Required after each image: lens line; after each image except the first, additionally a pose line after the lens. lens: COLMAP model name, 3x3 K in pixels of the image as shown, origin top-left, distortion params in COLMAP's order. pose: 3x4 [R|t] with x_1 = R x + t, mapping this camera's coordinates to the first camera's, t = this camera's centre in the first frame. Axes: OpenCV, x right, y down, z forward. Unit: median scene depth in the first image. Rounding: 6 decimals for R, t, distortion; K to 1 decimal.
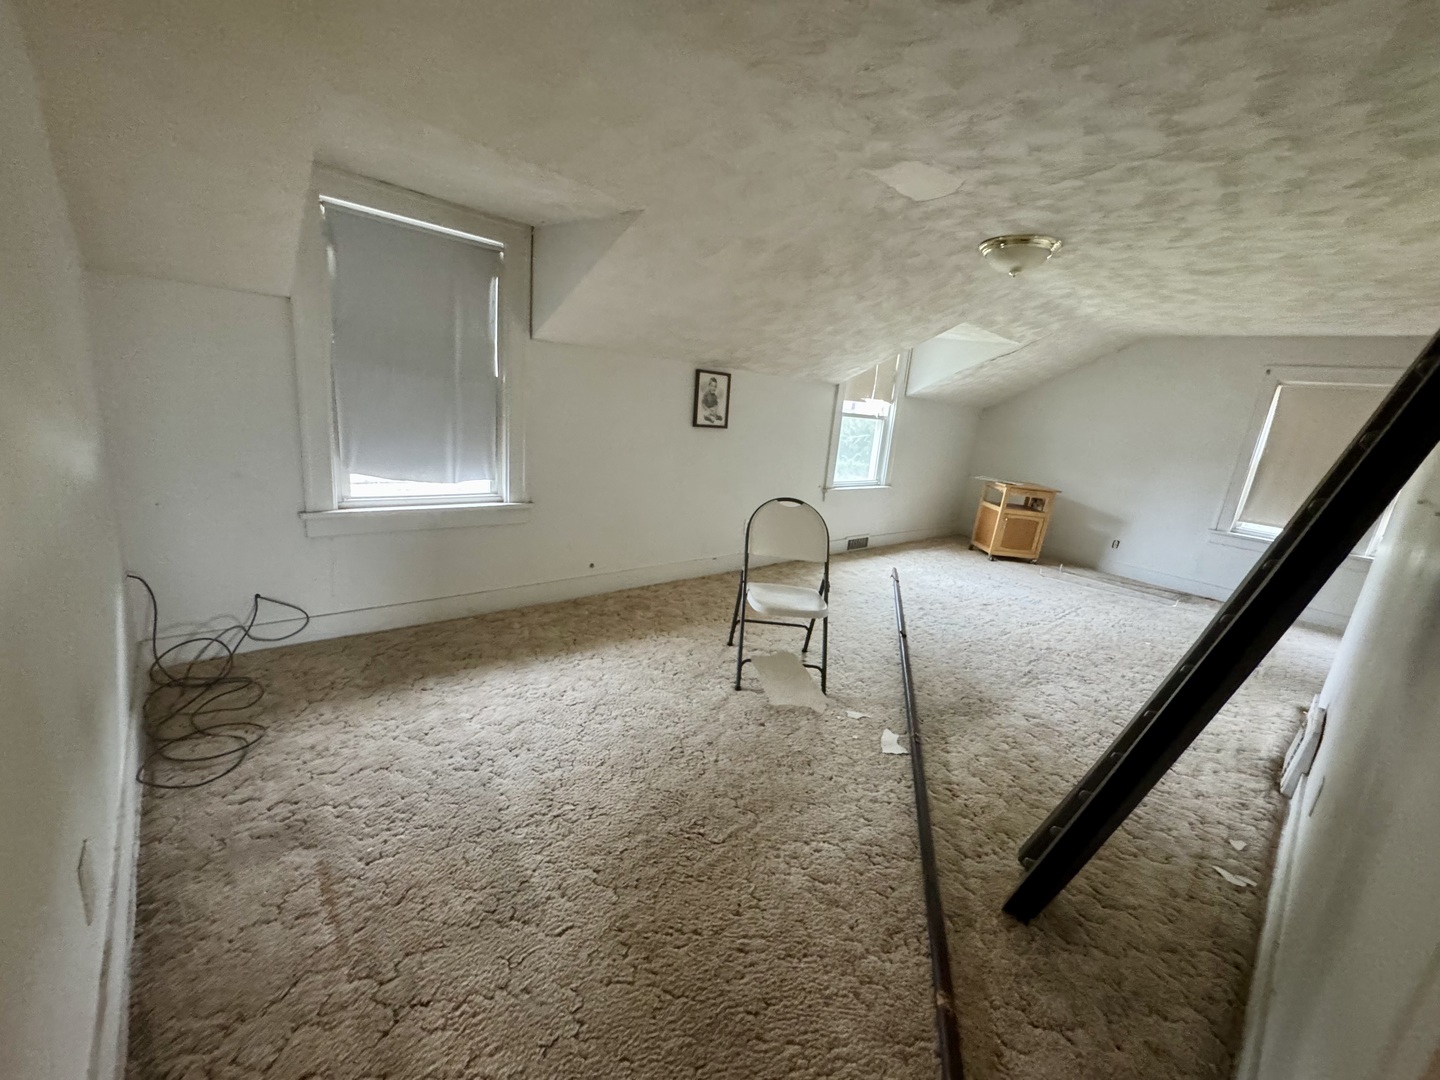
lens RADIAL K [[578.4, 0, 725.3], [0, 578.4, 539.9], [0, 0, 1]] dist [-0.003667, 0.000113]
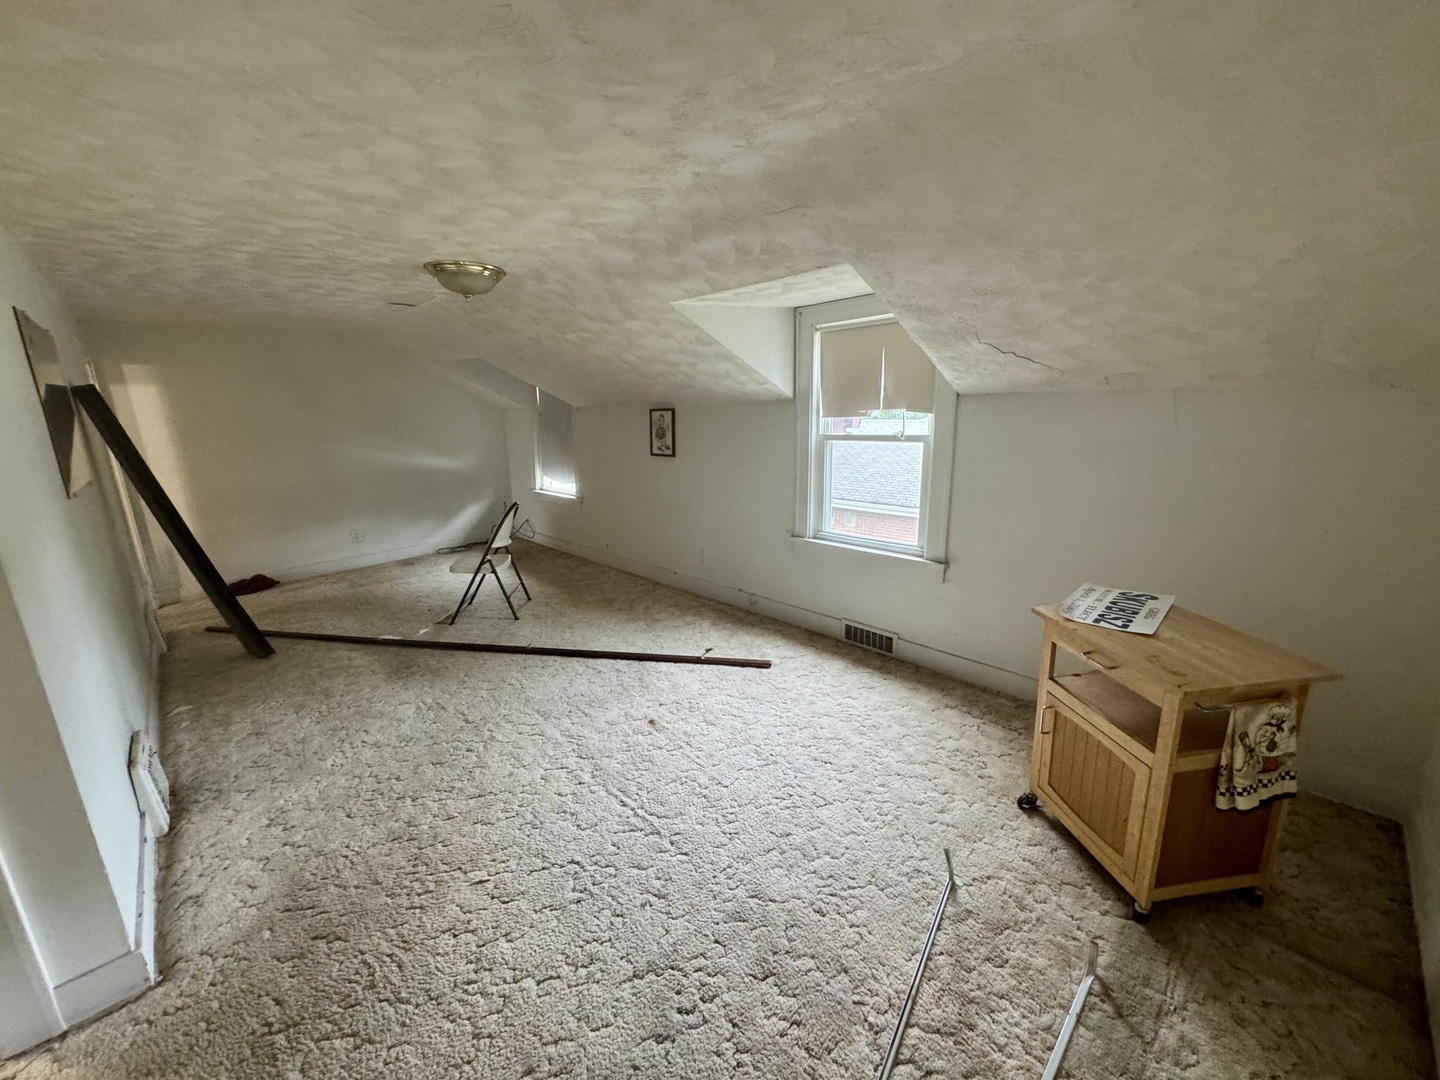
lens RADIAL K [[578.4, 0, 716.3], [0, 578.4, 542.0], [0, 0, 1]] dist [-0.003667, 0.000113]
pose [[0.013295, 0.130522, -0.991356, 1.165060], [-0.203687, 0.971009, 0.125111, -0.194808], [0.978946, 0.200263, 0.039496, 1.098205]]
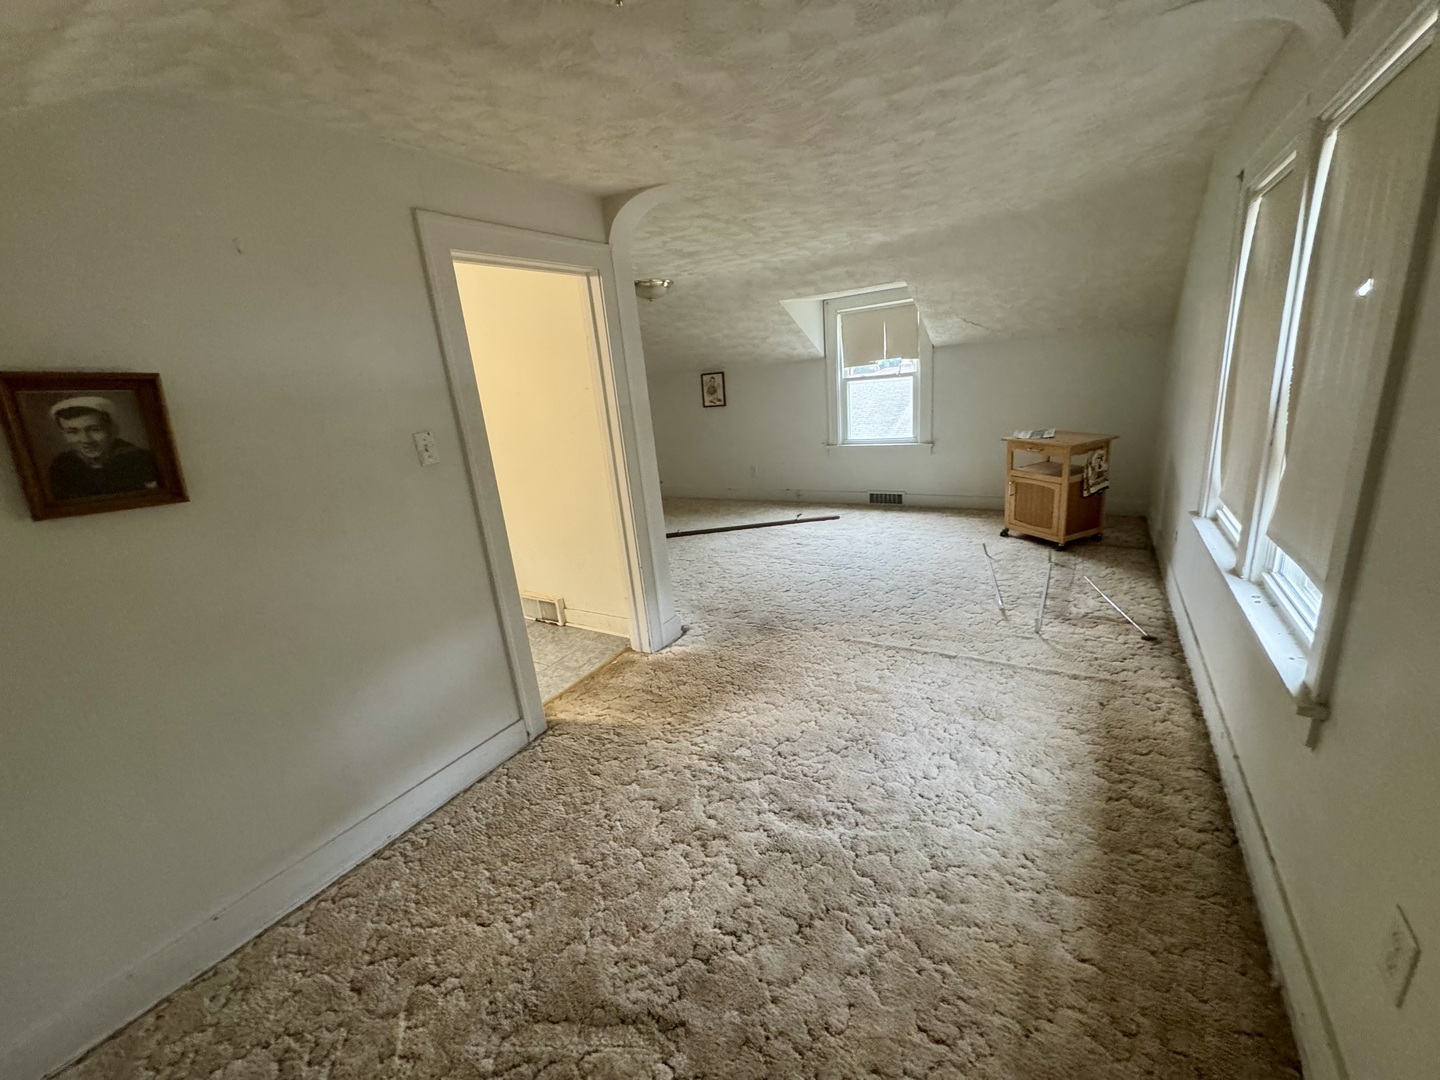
lens RADIAL K [[578.4, 0, 716.1], [0, 578.4, 544.9], [0, 0, 1]] dist [-0.003667, 0.000113]
pose [[0.250678, 0.145671, -0.957048, 1.628146], [-0.111628, 0.986369, 0.120895, -0.004278], [0.961613, 0.076528, 0.263522, 0.598681]]
